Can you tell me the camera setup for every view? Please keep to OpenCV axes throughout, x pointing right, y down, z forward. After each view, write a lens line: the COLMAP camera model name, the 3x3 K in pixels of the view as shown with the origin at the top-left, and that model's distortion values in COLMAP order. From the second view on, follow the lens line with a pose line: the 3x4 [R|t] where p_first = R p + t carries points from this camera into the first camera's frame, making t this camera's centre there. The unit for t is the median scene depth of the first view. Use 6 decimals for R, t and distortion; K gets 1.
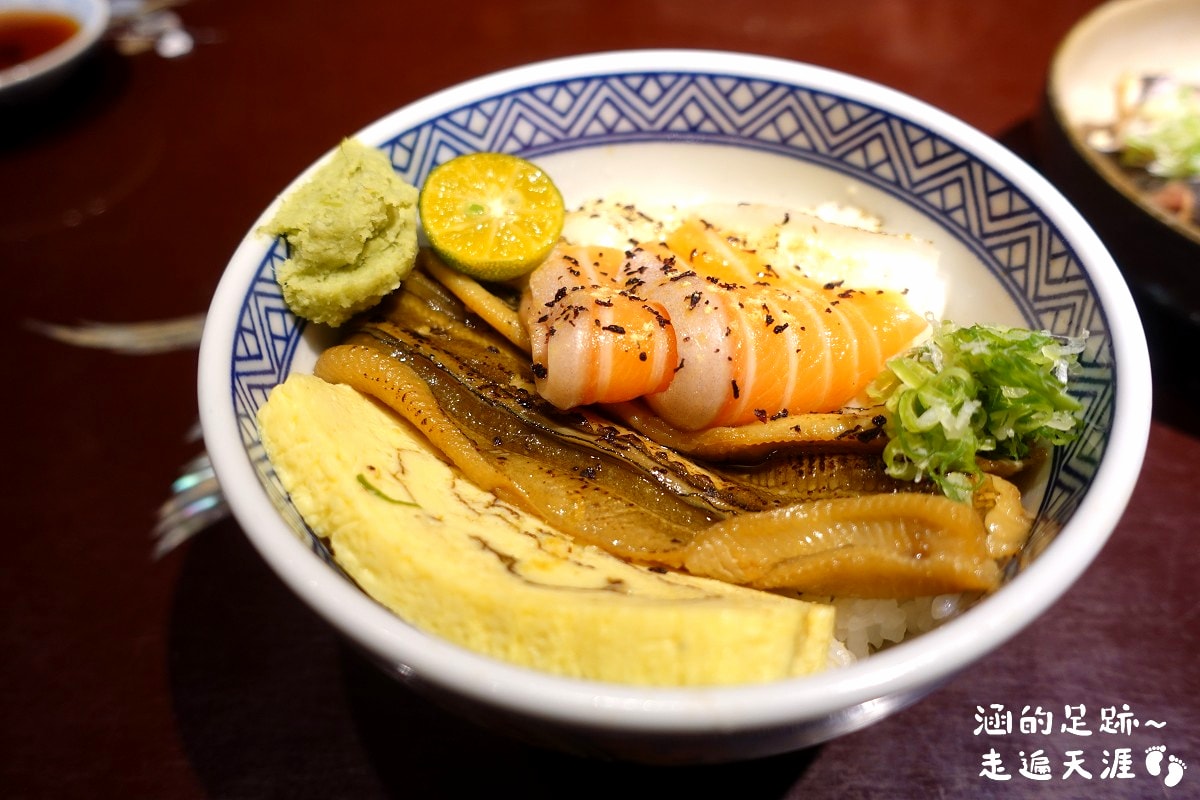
lens RADIAL K [[890.8, 0, 601.8], [0, 890.8, 385.3], [0, 0, 1]] dist [0.022932, -0.002362]
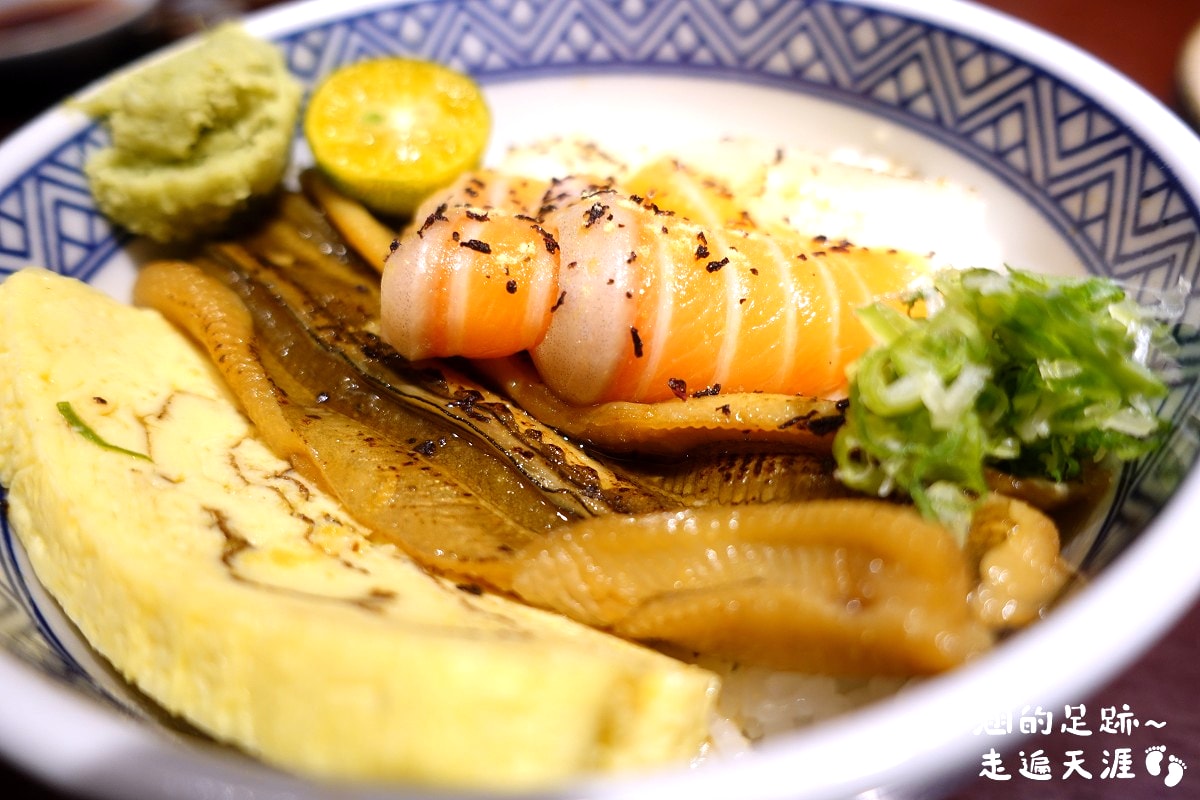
lens RADIAL K [[890.8, 0, 601.8], [0, 890.8, 385.3], [0, 0, 1]] dist [0.022932, -0.002362]
pose [[0.988256, 0.085300, -0.126782, 0.208806], [-0.094892, 0.992906, -0.071641, 0.086931], [0.119771, 0.082830, 0.989340, 0.315049]]
